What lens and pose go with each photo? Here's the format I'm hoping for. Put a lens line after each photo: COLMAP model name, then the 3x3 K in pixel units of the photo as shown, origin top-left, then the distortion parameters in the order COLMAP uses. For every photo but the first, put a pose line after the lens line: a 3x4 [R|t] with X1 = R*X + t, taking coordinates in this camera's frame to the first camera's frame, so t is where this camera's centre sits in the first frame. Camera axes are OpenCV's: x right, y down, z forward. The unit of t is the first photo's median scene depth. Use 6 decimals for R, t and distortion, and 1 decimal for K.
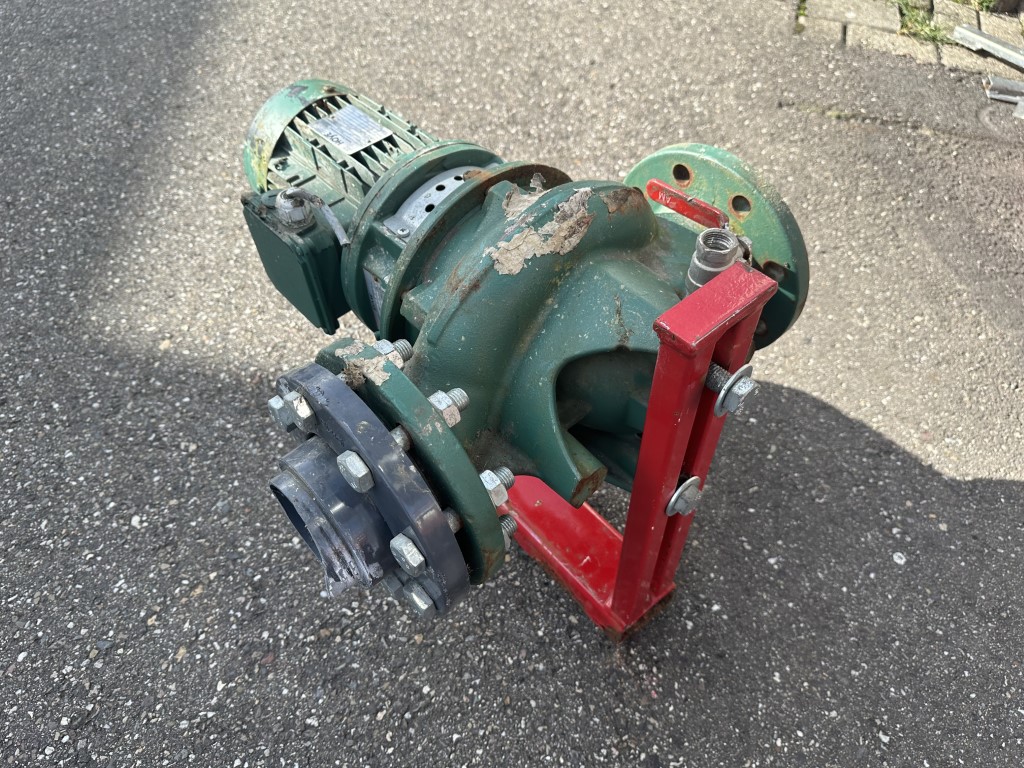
lens RADIAL K [[746.2, 0, 513.3], [0, 746.2, 376.8], [0, 0, 1]] dist [0.000397, -0.017298]
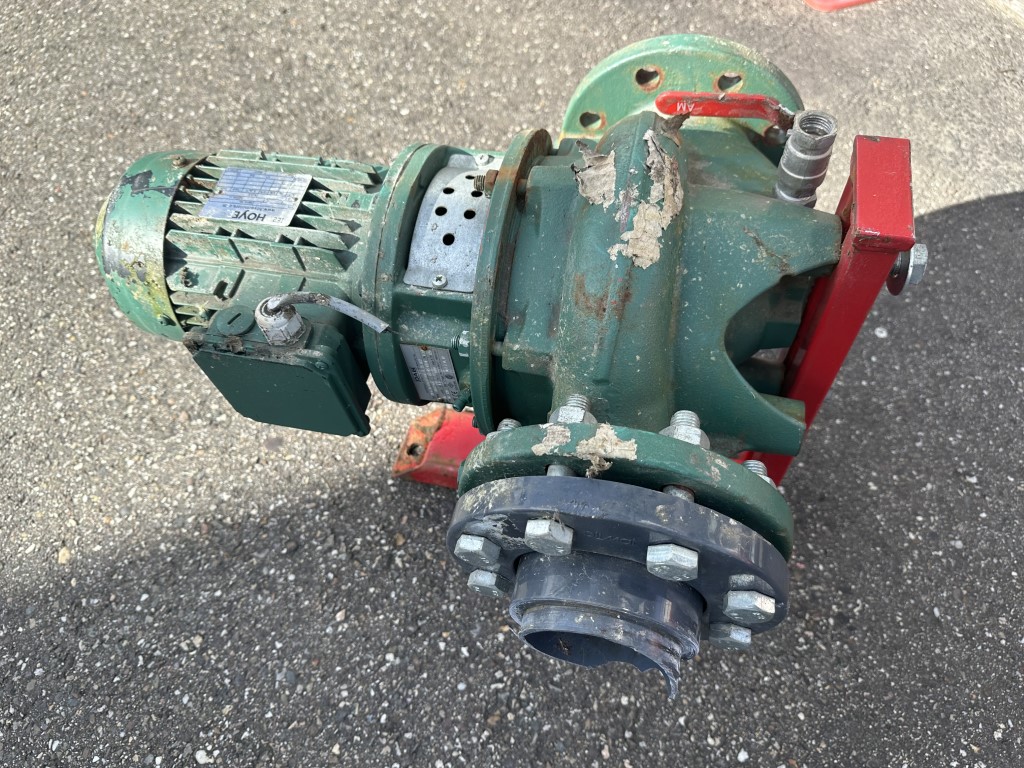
lens RADIAL K [[746.2, 0, 514.0], [0, 746.2, 387.2], [0, 0, 1]] dist [0.000397, -0.017298]
pose [[0.818398, -0.510245, 0.264340, -0.259826], [0.476185, 0.859648, 0.185075, -0.150932], [-0.321673, -0.025590, 0.946505, 0.151906]]
